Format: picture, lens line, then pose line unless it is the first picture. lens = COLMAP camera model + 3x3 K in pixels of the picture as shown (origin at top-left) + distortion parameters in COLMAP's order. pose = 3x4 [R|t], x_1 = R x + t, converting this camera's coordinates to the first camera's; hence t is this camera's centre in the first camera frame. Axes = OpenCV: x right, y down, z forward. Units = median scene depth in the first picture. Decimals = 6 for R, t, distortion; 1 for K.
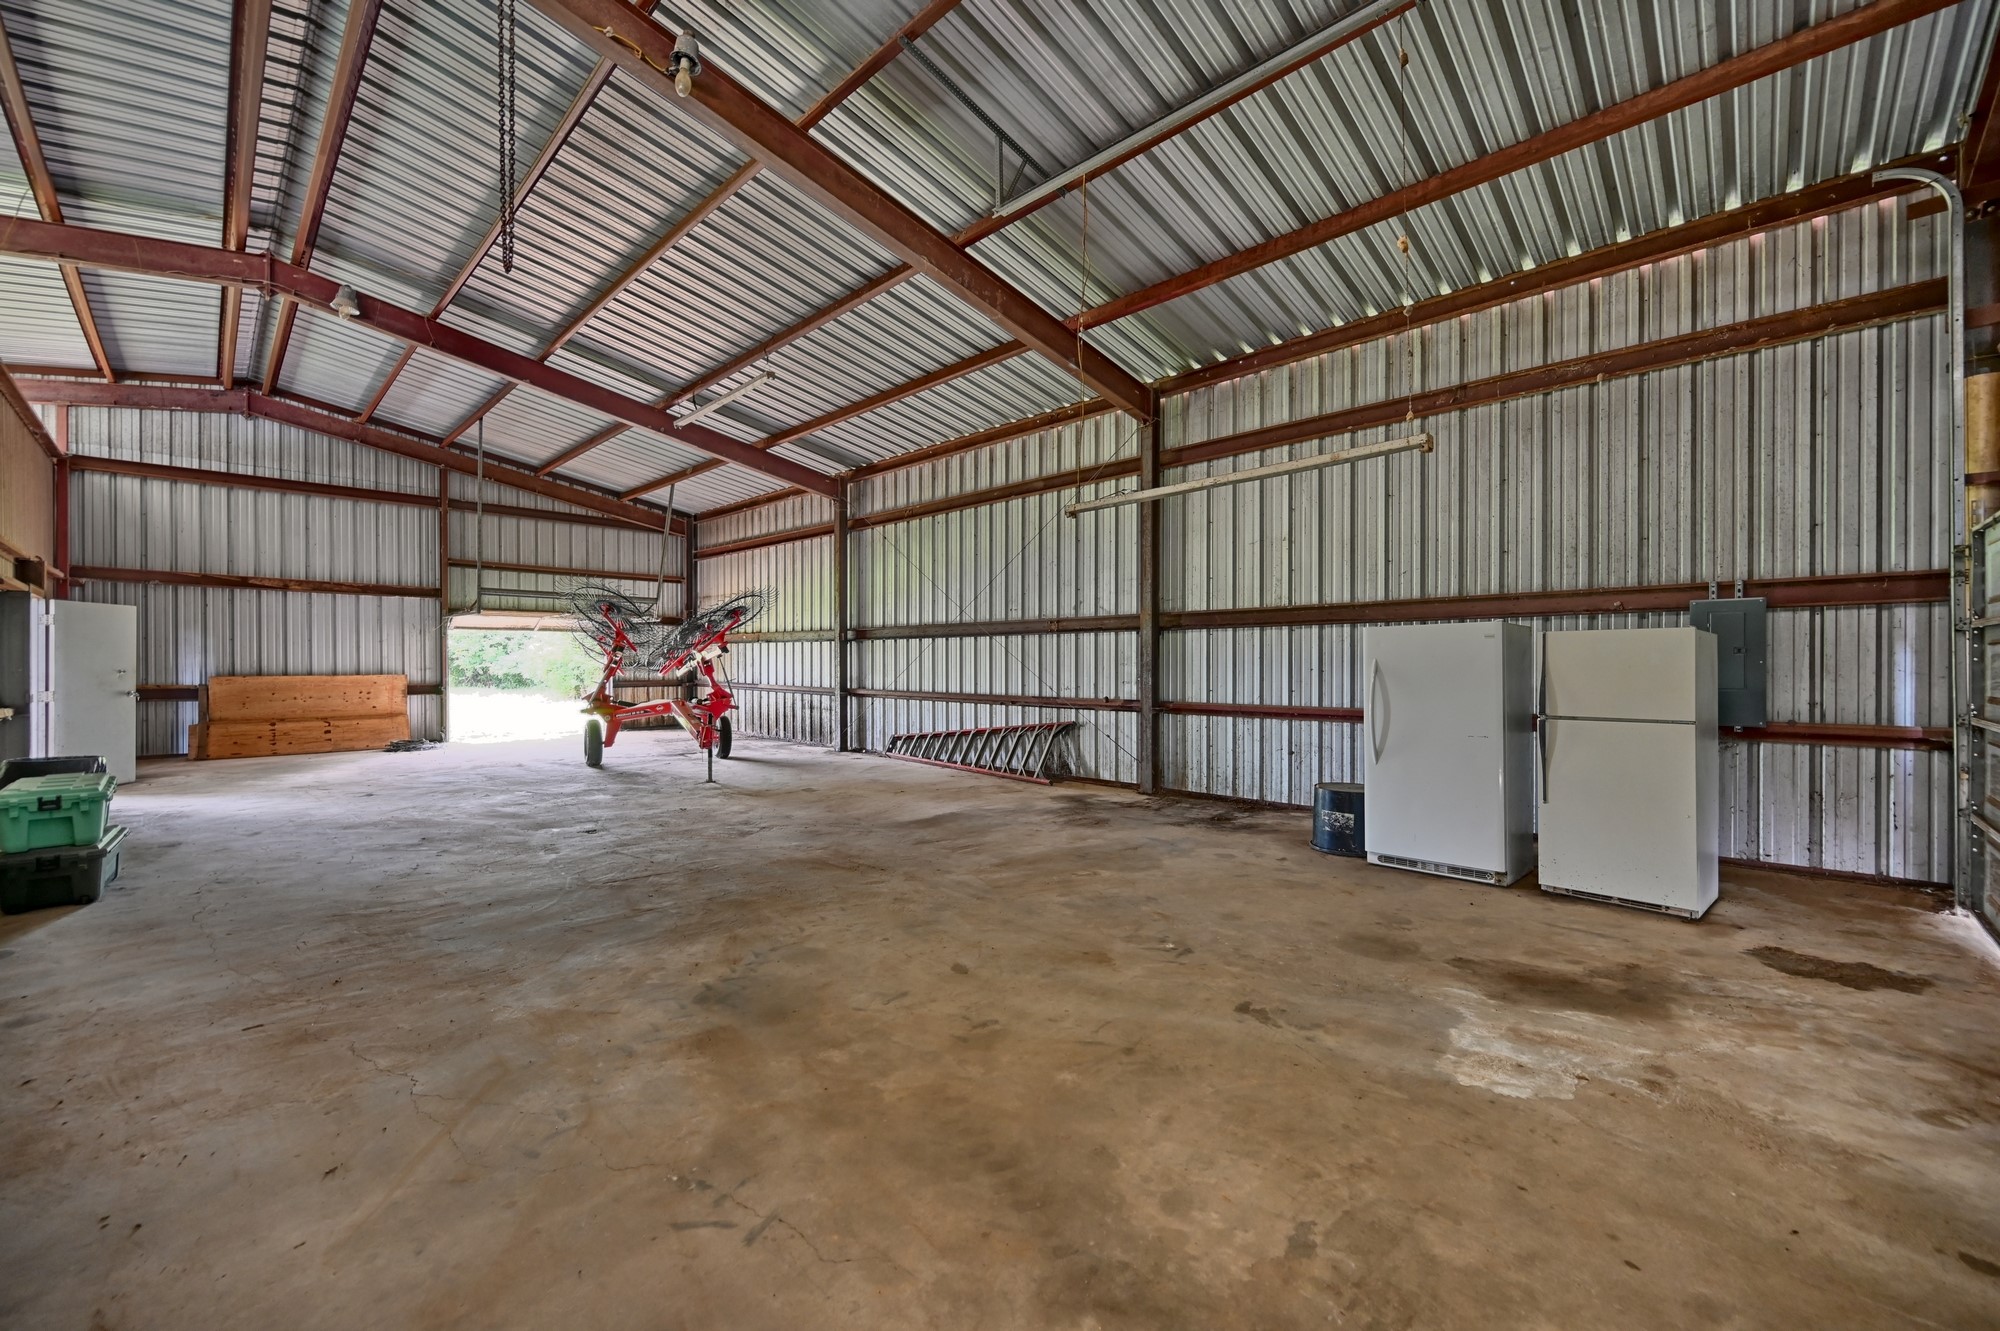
lens RADIAL K [[775.9, 0, 1016.9], [0, 775.9, 670.6], [0, 0, 1]] dist [-0.000627, -0.000044]
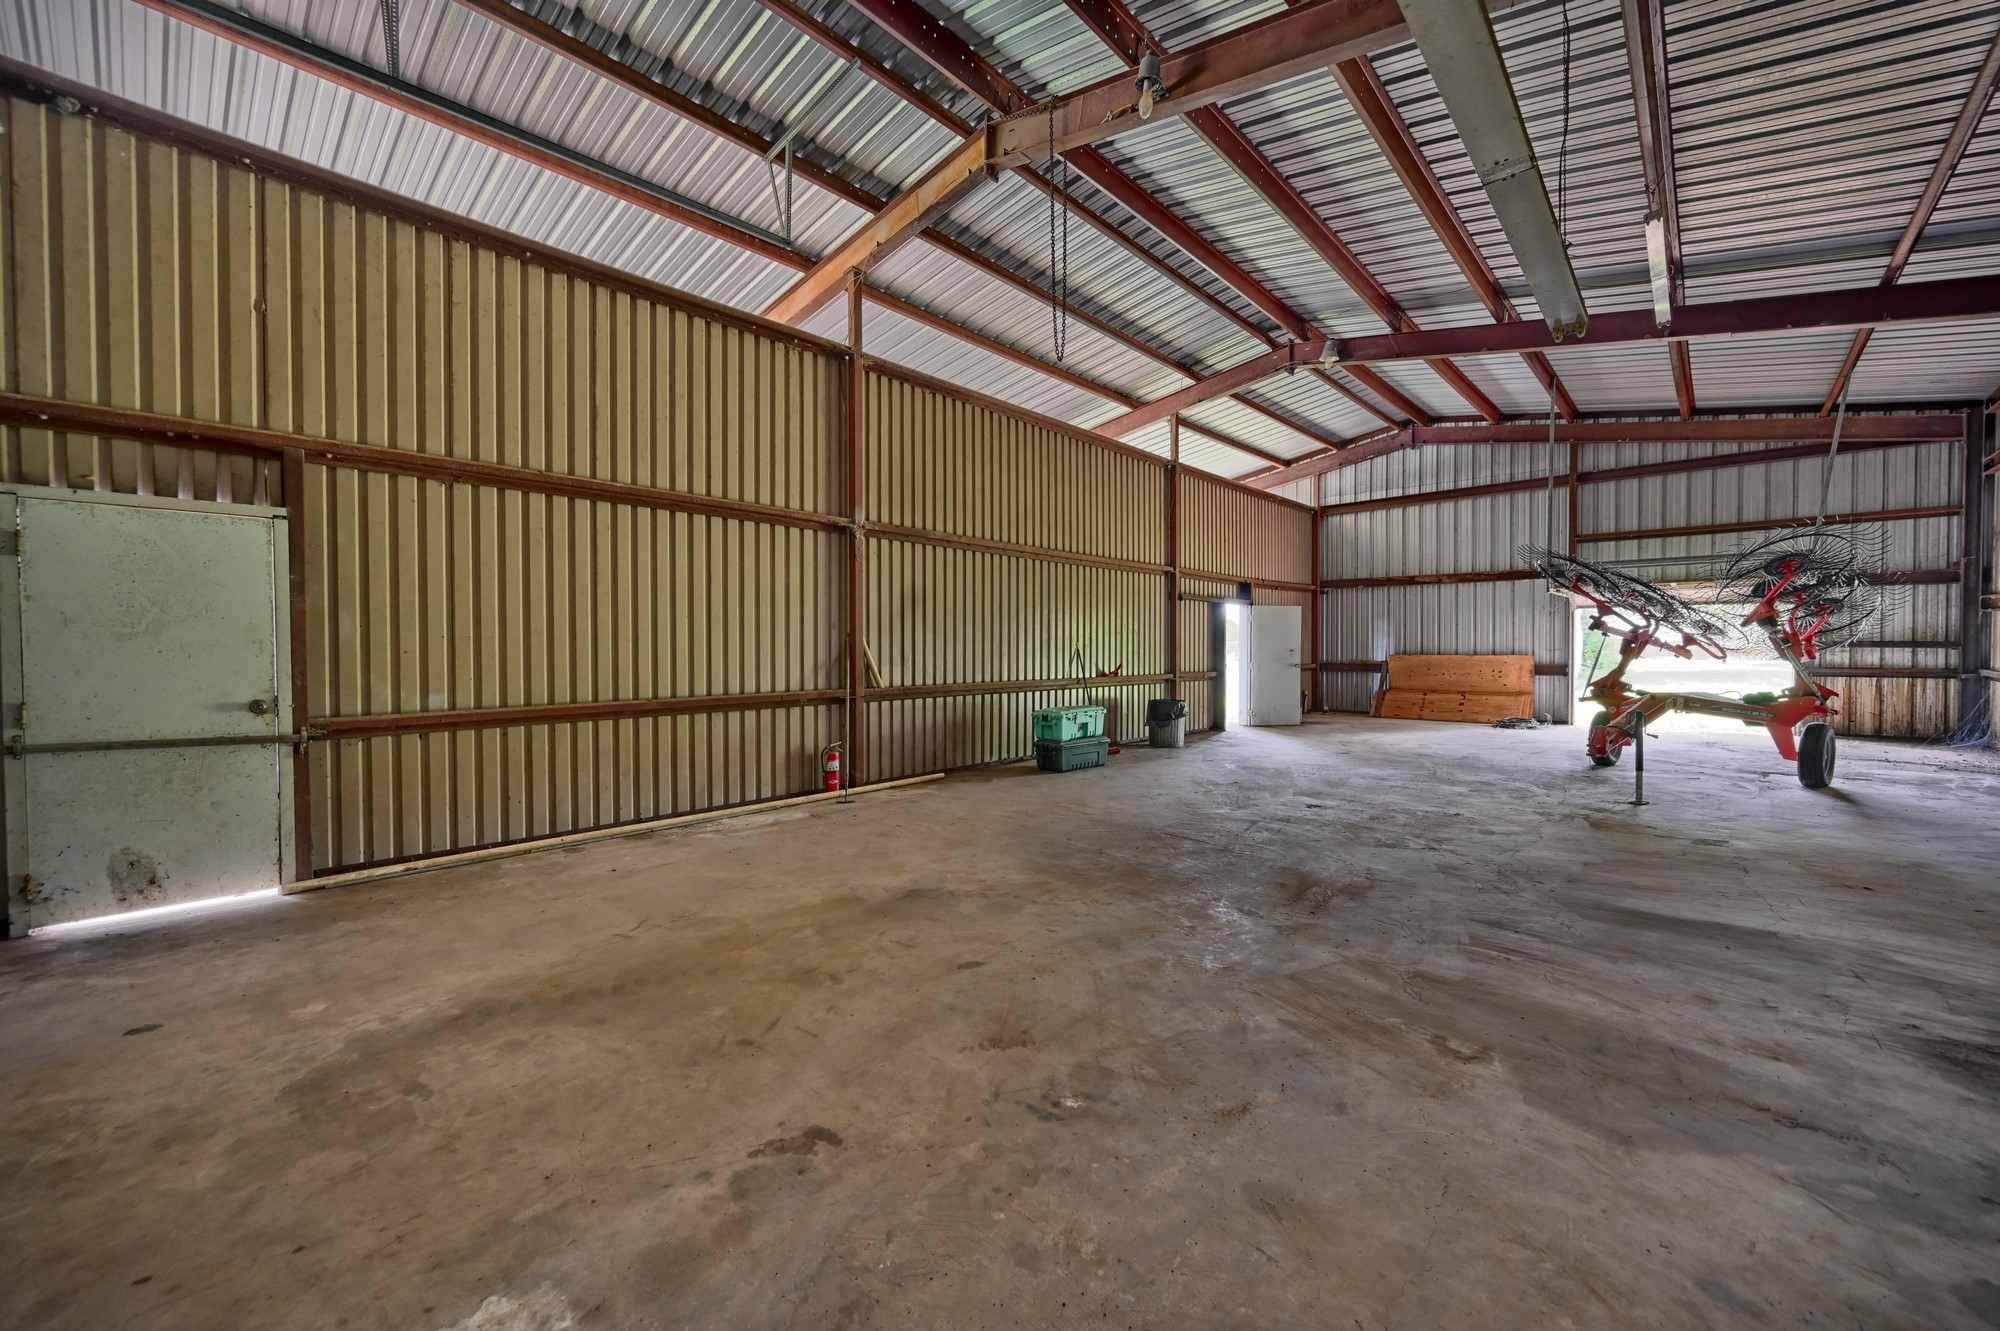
lens RADIAL K [[775.9, 0, 989.7], [0, 775.9, 658.9], [0, 0, 1]] dist [-0.000627, -0.000044]
pose [[0.011167, 0.017362, -0.999787, 0.248498], [-0.005870, 0.999833, 0.017297, -0.003744], [0.999920, 0.005675, 0.011267, 0.288599]]
